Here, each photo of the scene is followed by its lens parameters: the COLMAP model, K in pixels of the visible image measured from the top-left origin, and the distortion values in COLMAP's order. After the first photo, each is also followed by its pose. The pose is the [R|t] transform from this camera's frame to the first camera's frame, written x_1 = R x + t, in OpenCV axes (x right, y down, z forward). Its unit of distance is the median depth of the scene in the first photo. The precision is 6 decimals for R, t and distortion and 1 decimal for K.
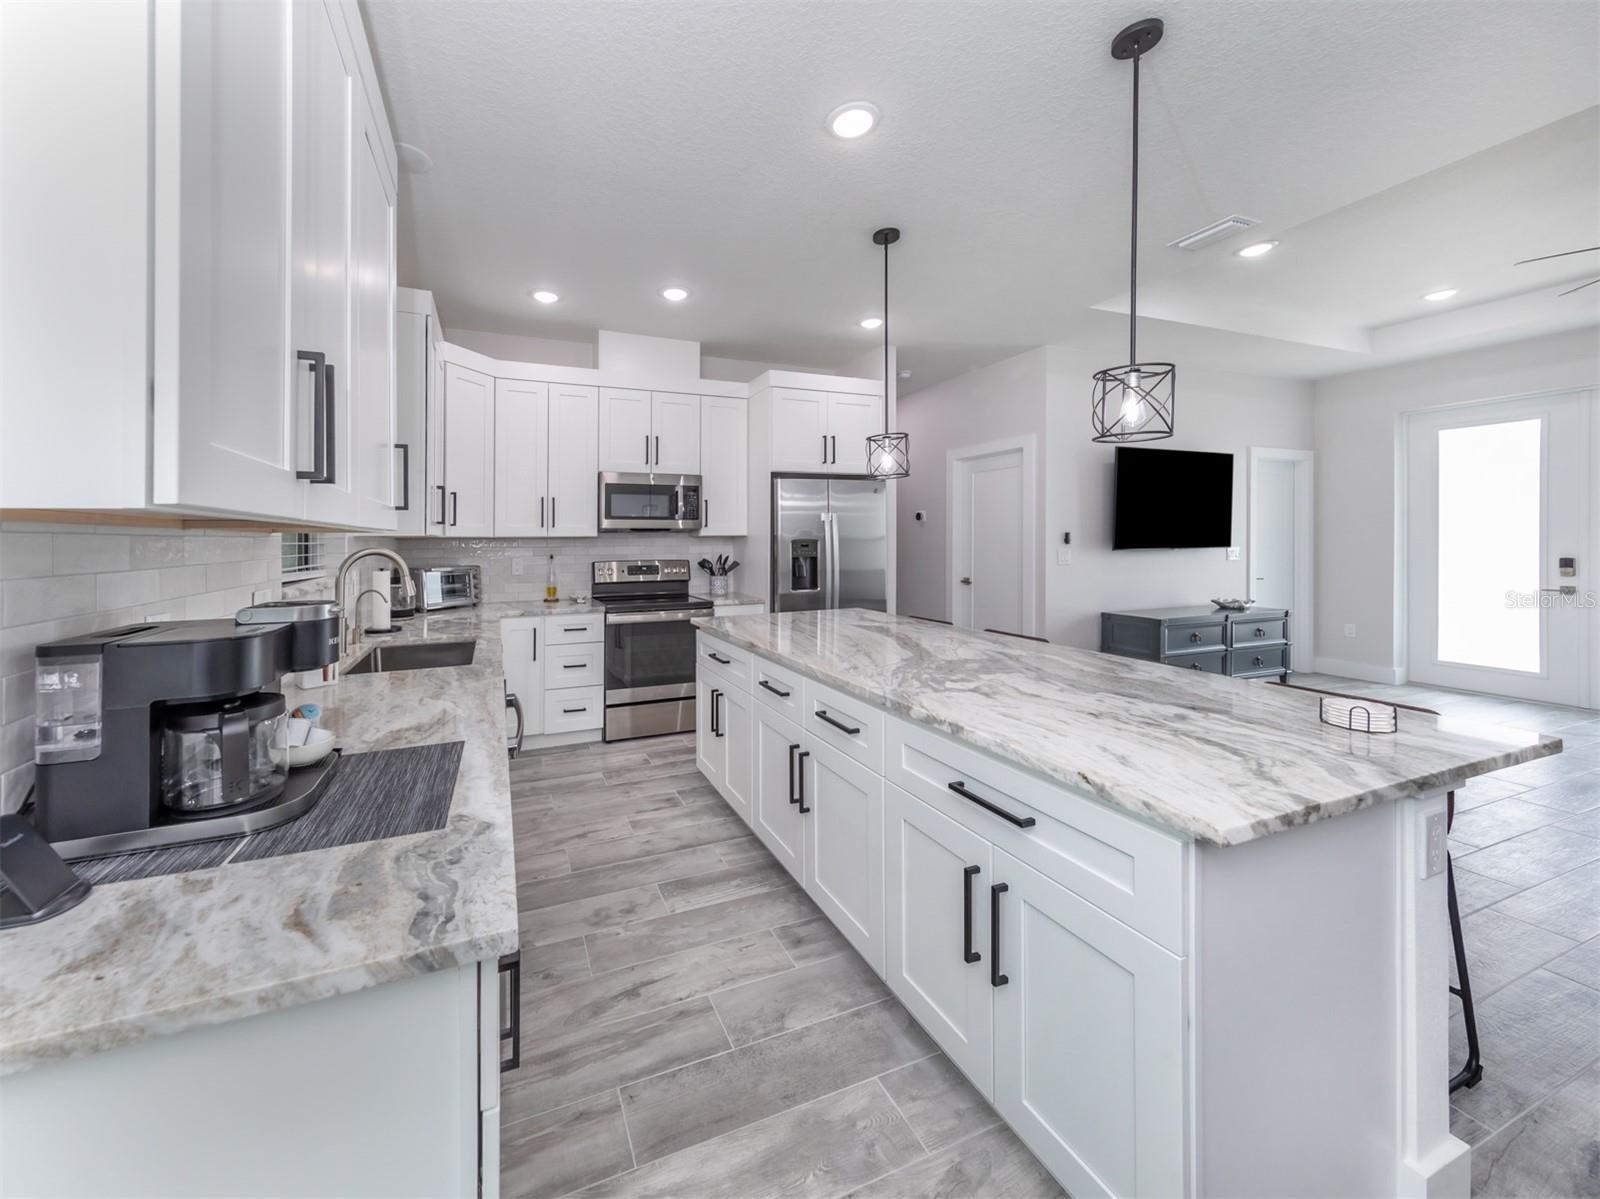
lens RADIAL K [[648.9, 0, 747.2], [0, 648.9, 532.0], [0, 0, 1]] dist [0.000883, 0.000117]
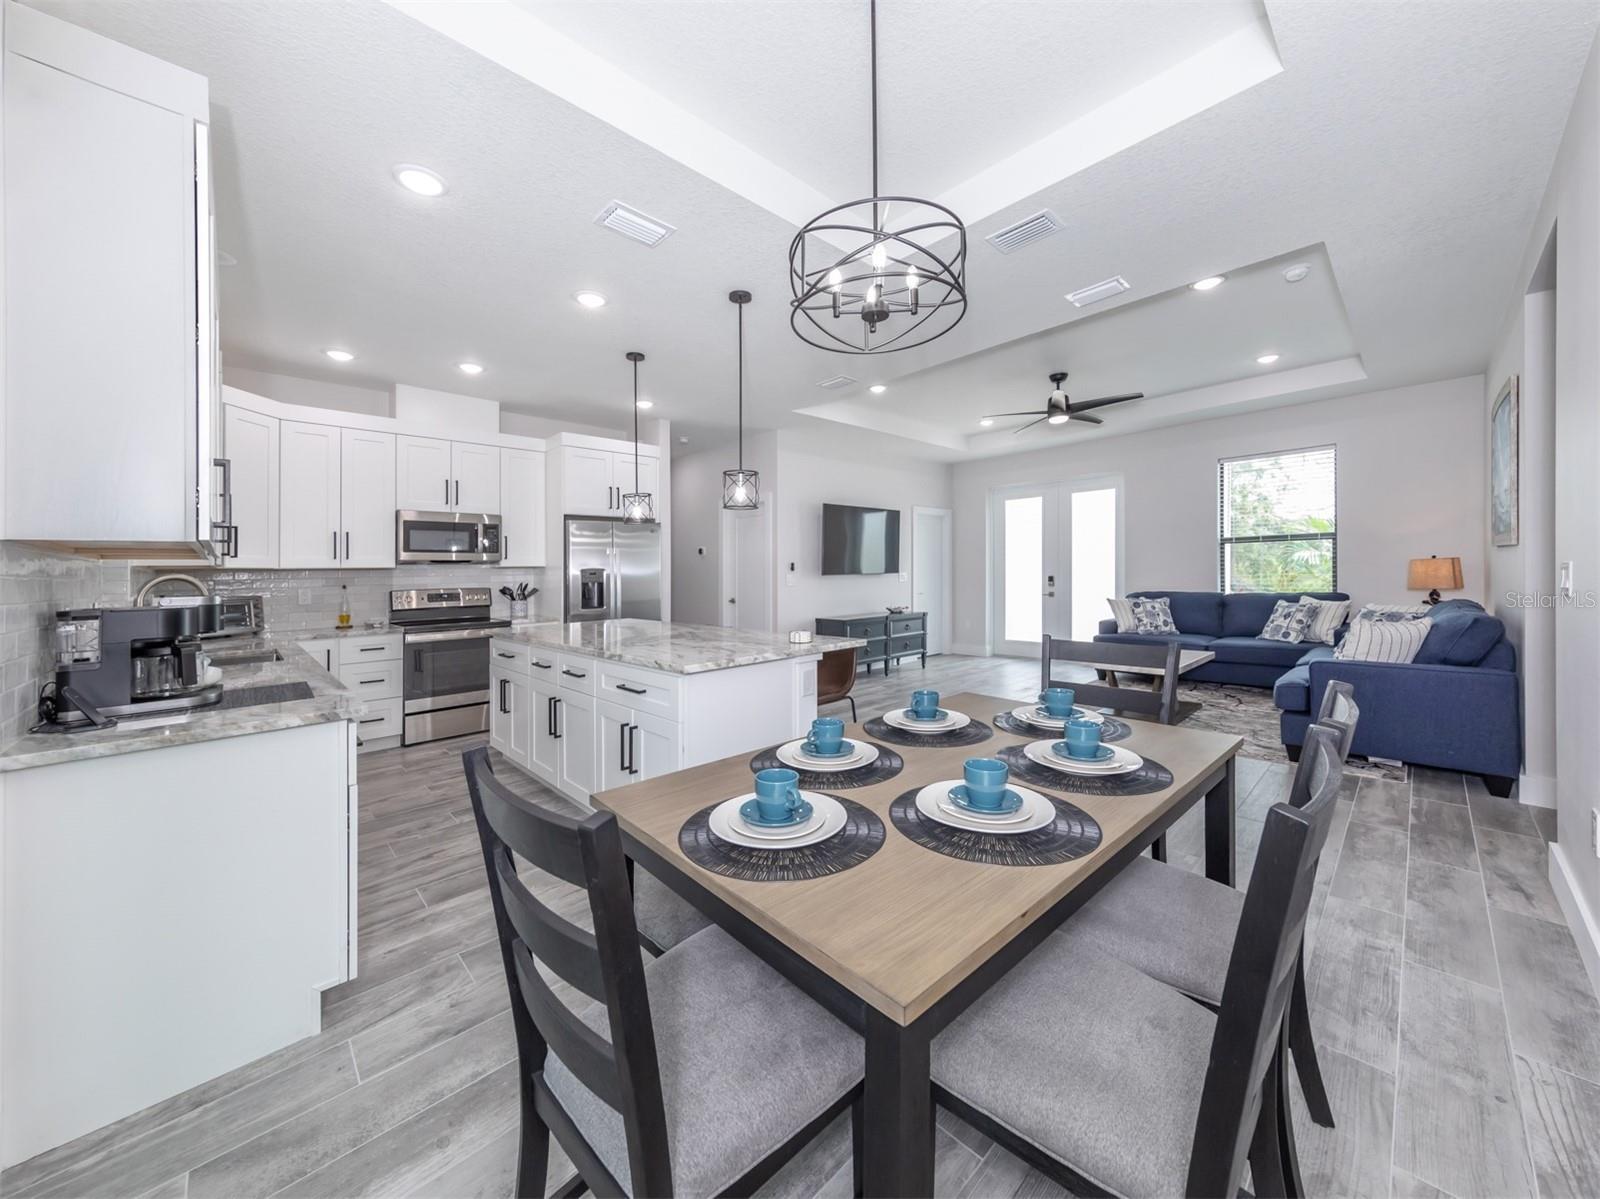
lens RADIAL K [[568.8, 0, 798.4], [0, 568.8, 563.3], [0, 0, 1]] dist [0.008433, -0.000103]
pose [[0.924410, -0.003960, 0.381380, 0.035771], [0.005398, 0.999982, -0.002702, 0.006216], [-0.381363, 0.004557, 0.924414, -0.174443]]
